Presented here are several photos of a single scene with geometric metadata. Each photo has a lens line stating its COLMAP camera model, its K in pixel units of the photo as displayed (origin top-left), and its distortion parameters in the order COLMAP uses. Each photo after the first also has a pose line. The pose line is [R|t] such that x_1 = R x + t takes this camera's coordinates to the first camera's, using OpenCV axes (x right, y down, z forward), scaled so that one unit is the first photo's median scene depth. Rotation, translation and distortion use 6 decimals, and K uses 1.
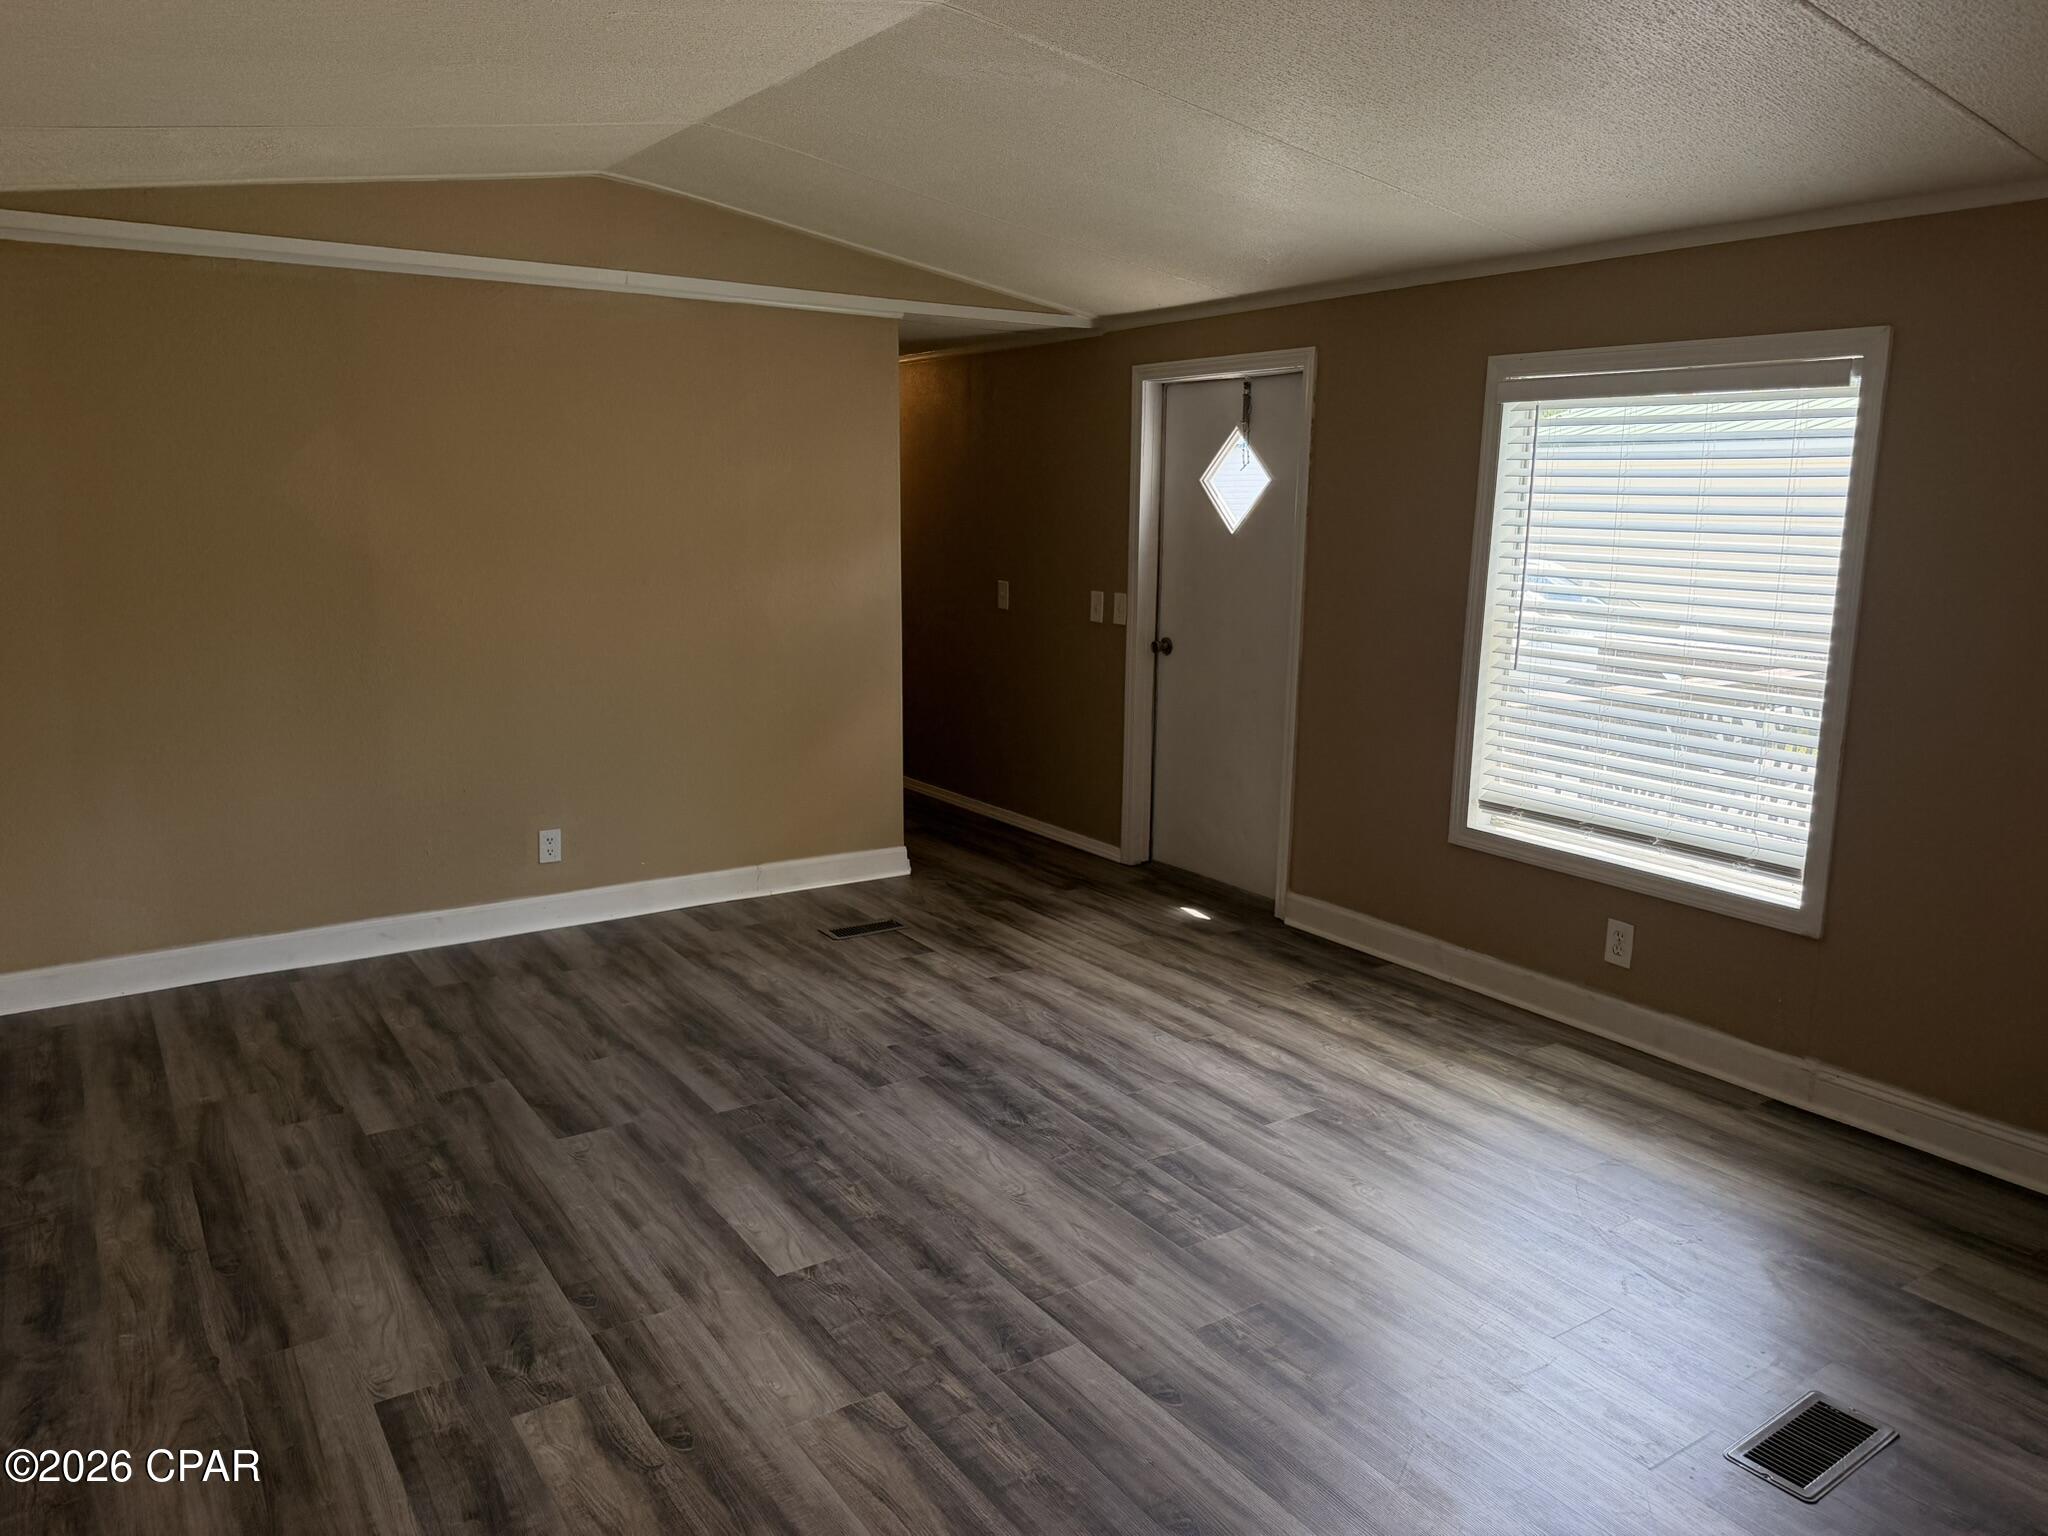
lens RADIAL K [[1454.2, 0, 1020.5], [0, 1454.2, 756.8], [0, 0, 1]] dist [0.070824, -0.017992]
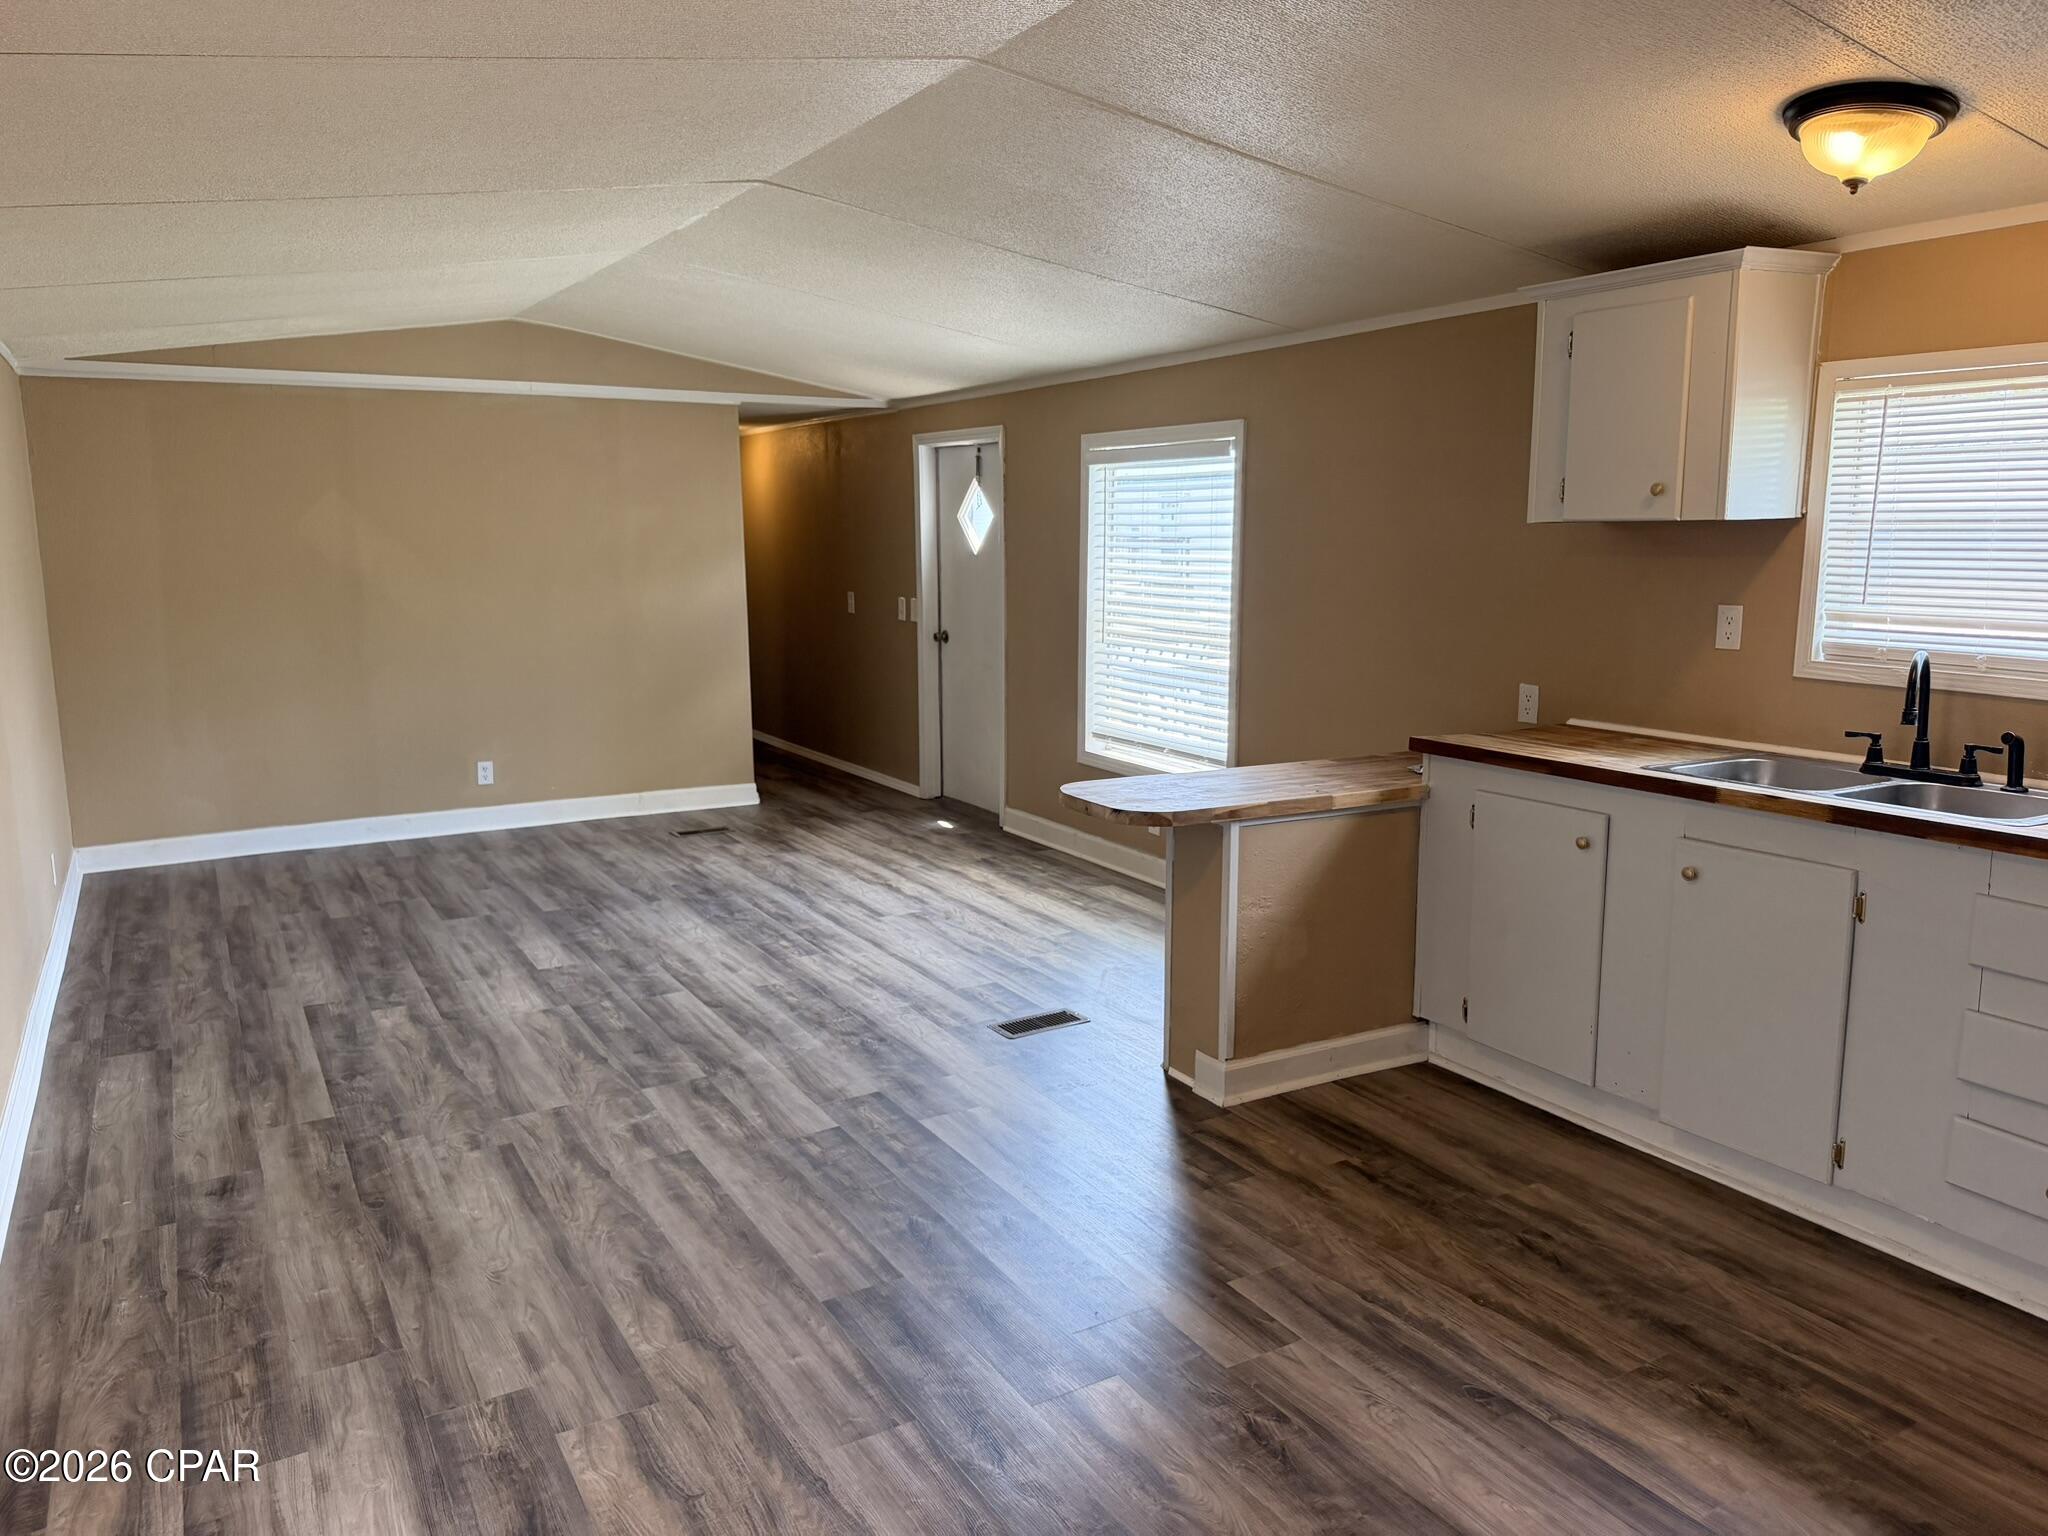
lens RADIAL K [[1454.2, 0, 1027.2], [0, 1454.2, 765.6], [0, 0, 1]] dist [0.070824, -0.017992]
pose [[0.997998, -0.005672, -0.062986, 0.405663], [0.004608, 0.999844, -0.017030, 0.105760], [0.063073, 0.016705, 0.997869, -0.556104]]
